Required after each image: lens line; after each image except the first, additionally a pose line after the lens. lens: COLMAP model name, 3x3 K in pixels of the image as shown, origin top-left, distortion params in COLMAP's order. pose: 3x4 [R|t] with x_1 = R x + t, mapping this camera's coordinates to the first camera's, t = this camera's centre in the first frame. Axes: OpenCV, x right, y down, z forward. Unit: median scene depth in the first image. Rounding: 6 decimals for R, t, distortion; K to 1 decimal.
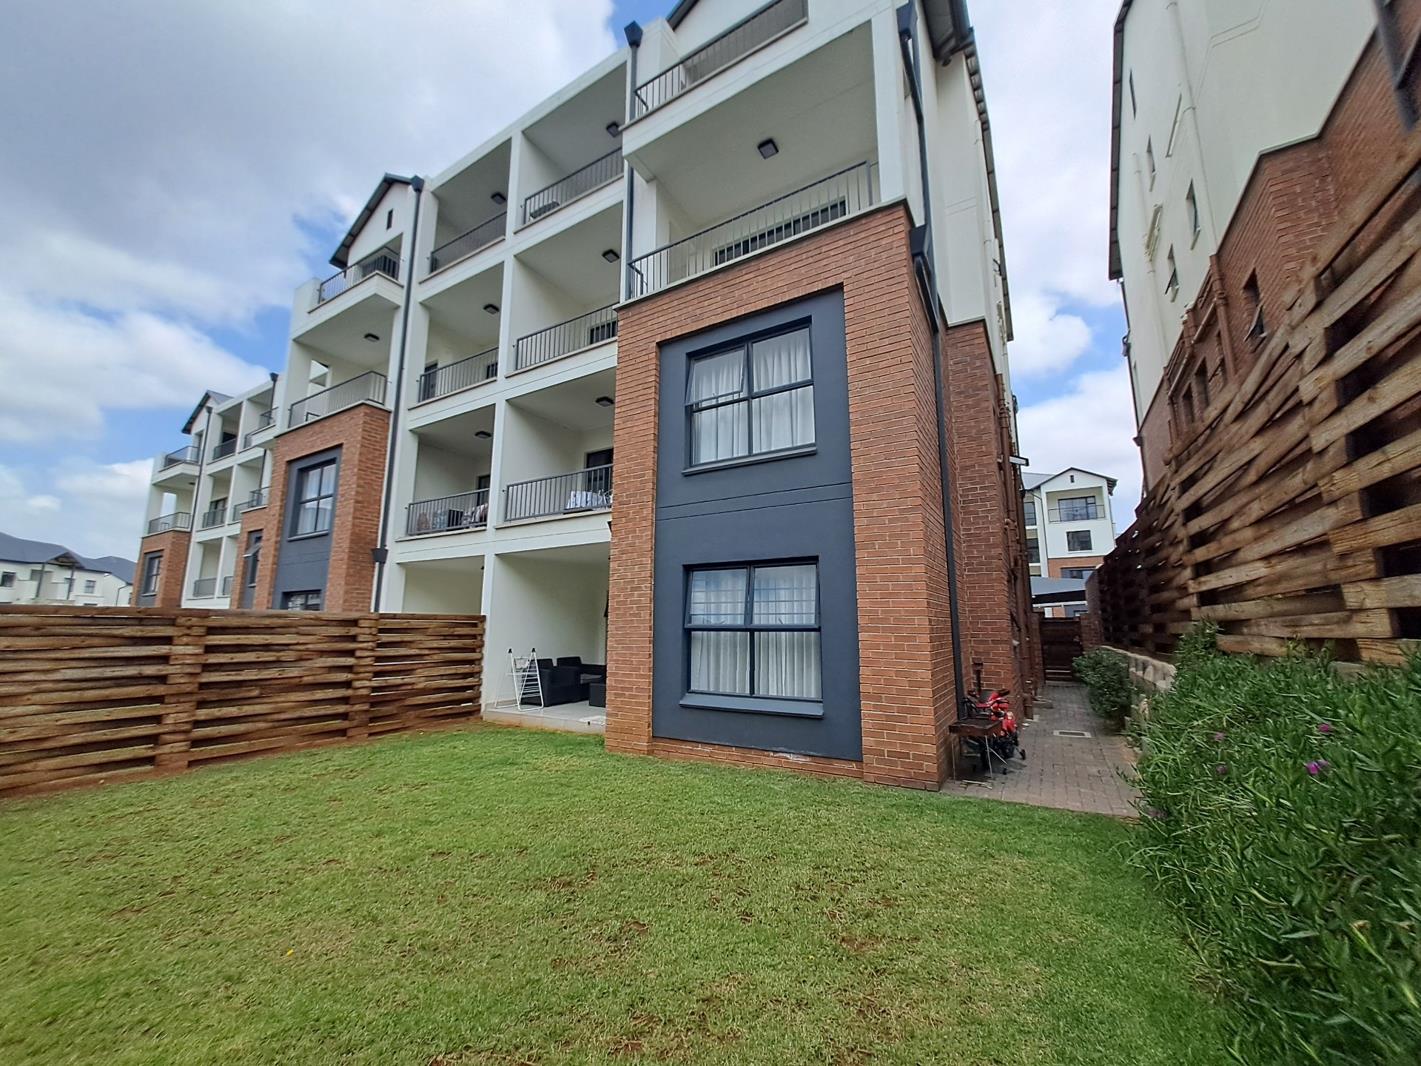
lens RADIAL K [[556.4, 0, 710.1], [0, 556.4, 533.7], [0, 0, 1]] dist [-0.003262, -0.000057]
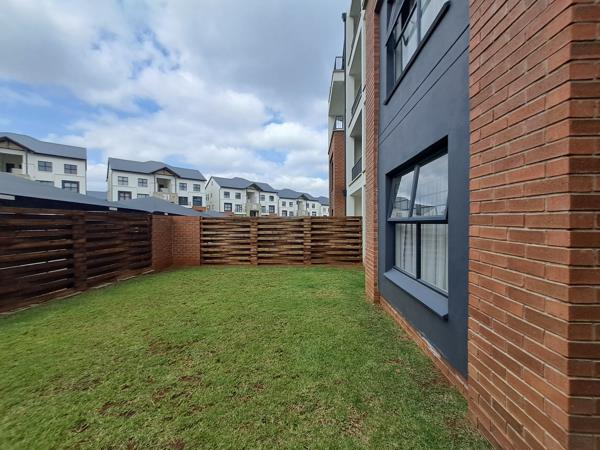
lens RADIAL K [[234.9, 0, 299.0], [0, 234.9, 225.9], [0, 0, 1]] dist [-0.003262, -0.000057]
pose [[0.471711, 0.007264, -0.881723, 0.352464], [0.152808, 0.984162, 0.089859, 0.095943], [0.868412, -0.177121, 0.463130, 0.544896]]
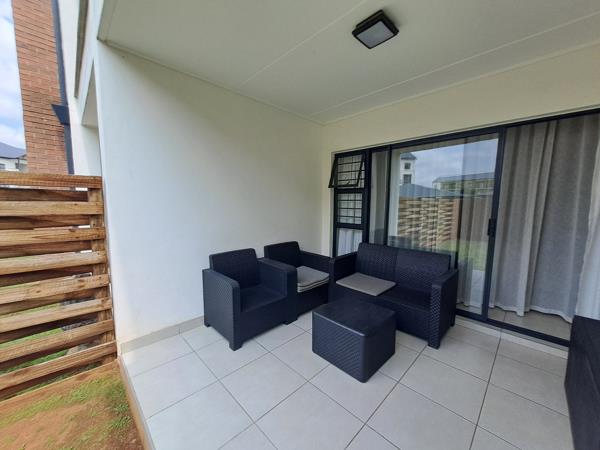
lens RADIAL K [[234.9, 0, 299.2], [0, 234.9, 224.7], [0, 0, 1]] dist [-0.003262, -0.000057]
pose [[0.970234, 0.032228, -0.240016, -0.260025], [0.034740, 0.962332, 0.269647, 0.192263], [0.239665, -0.269959, 0.932568, 1.175586]]
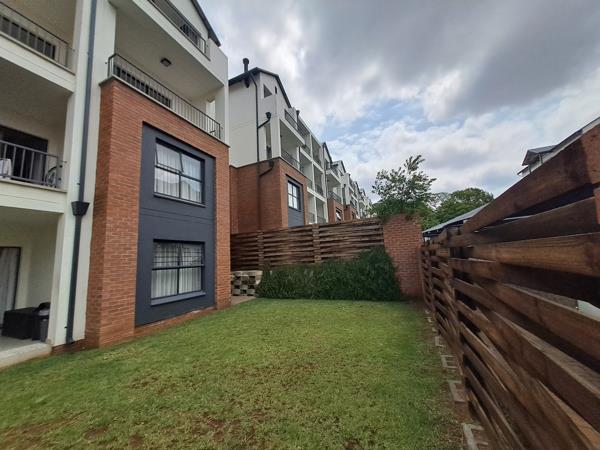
lens RADIAL K [[234.9, 0, 297.2], [0, 234.9, 224.9], [0, 0, 1]] dist [-0.003262, -0.000057]
pose [[-0.114316, 0.149739, 0.982095, -1.000536], [-0.112991, 0.980201, -0.162602, 0.088477], [-0.986998, -0.129556, -0.095134, 0.564618]]
